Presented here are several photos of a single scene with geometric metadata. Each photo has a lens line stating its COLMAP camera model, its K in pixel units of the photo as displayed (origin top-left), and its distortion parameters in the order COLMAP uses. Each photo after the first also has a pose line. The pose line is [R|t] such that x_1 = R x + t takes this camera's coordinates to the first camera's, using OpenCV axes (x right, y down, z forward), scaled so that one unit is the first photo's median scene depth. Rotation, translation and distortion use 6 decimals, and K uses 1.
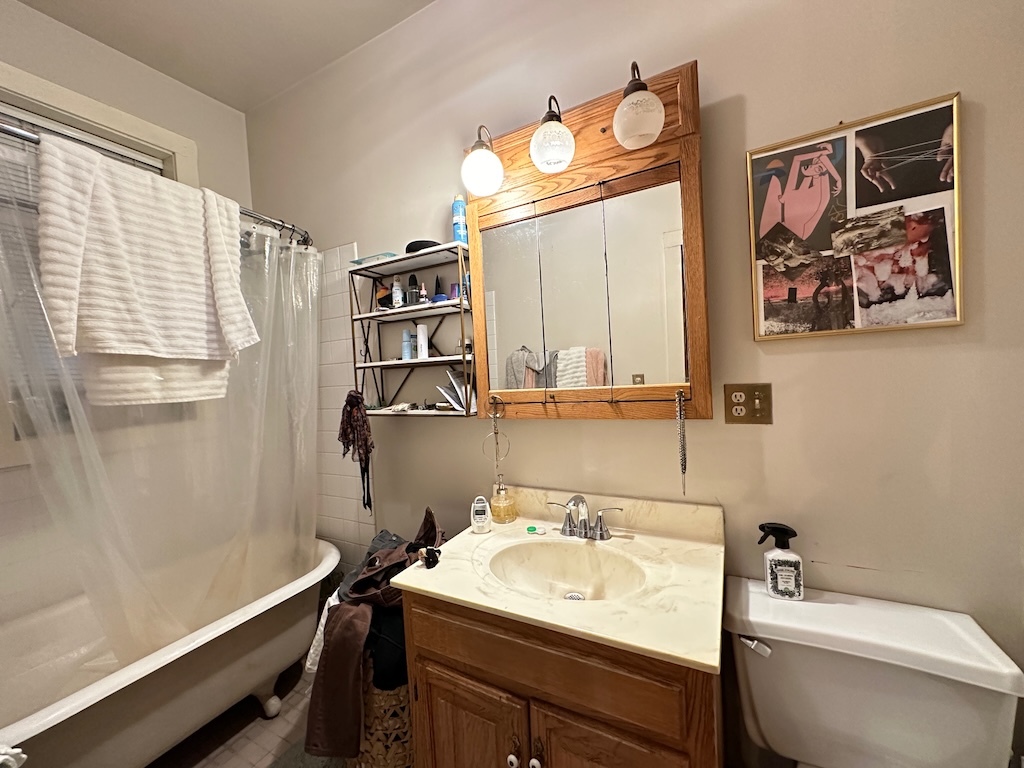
lens RADIAL K [[407.1, 0, 512.0], [0, 407.1, 384.0], [0, 0, 1]] dist [-0.002907, -0.000064]
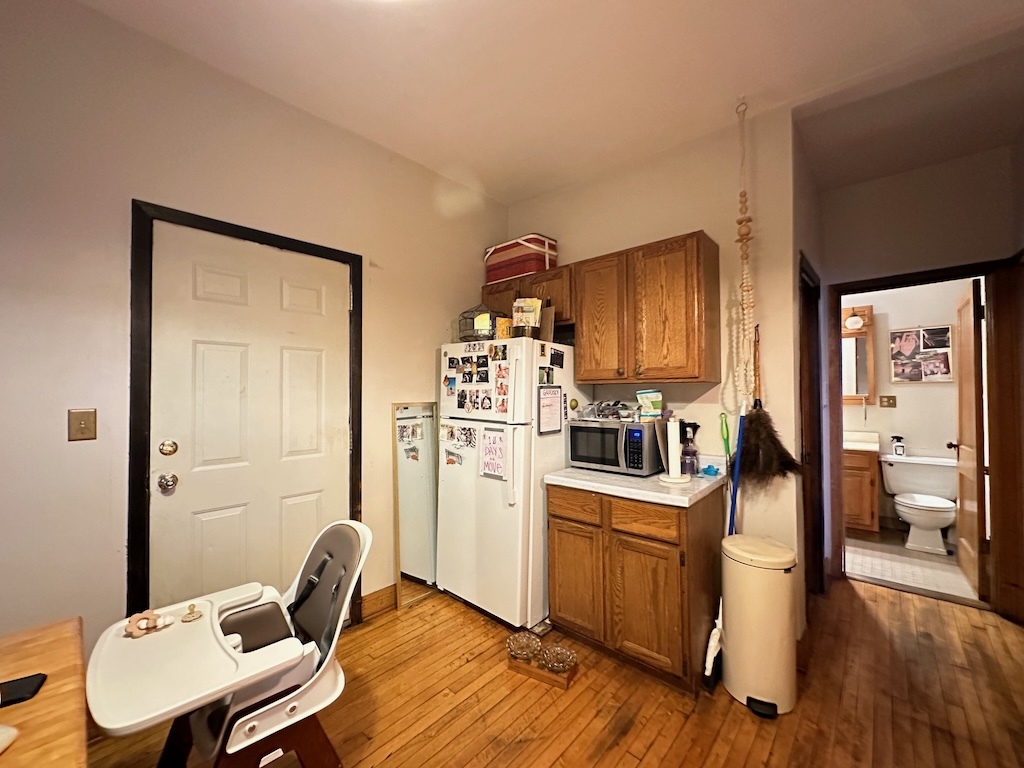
lens RADIAL K [[407.1, 0, 512.0], [0, 407.1, 384.0], [0, 0, 1]] dist [-0.002907, -0.000064]
pose [[0.968508, 0.042452, -0.245337, -1.813126], [-0.053793, 0.997762, -0.039711, 0.228287], [0.243103, 0.051658, 0.968624, -3.385774]]
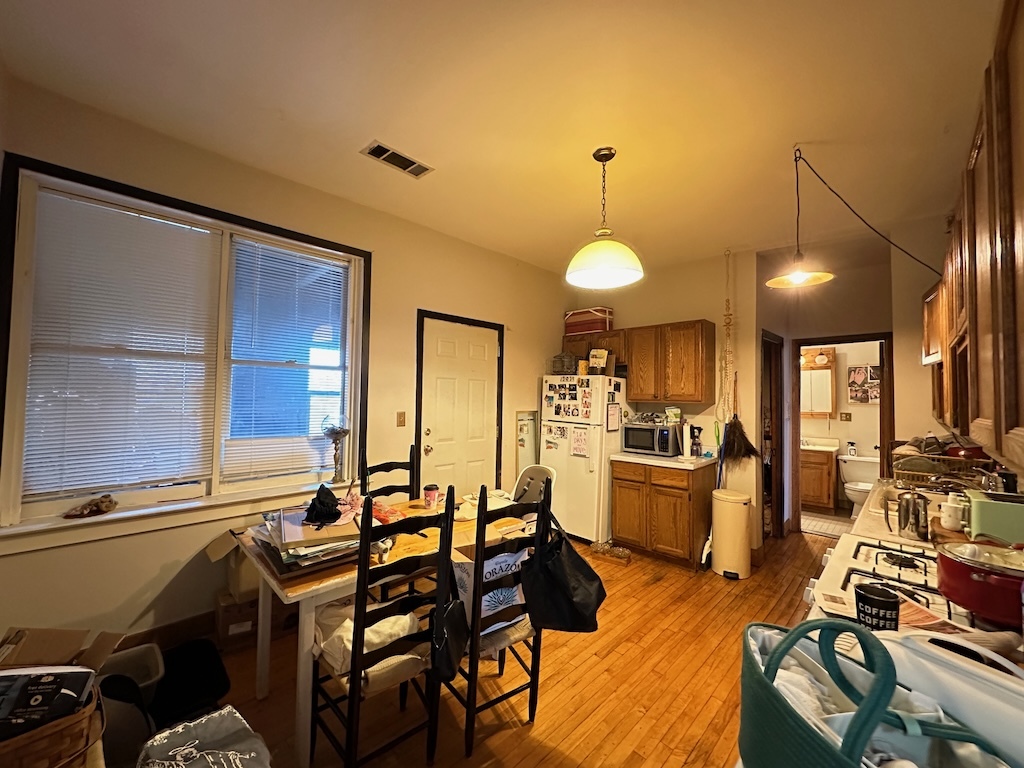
lens RADIAL K [[407.1, 0, 512.0], [0, 407.1, 384.0], [0, 0, 1]] dist [-0.002907, -0.000064]
pose [[0.956828, 0.058654, -0.284676, -1.997476], [-0.076393, 0.995742, -0.051603, 0.229373], [0.280437, 0.071122, 0.957234, -5.112653]]
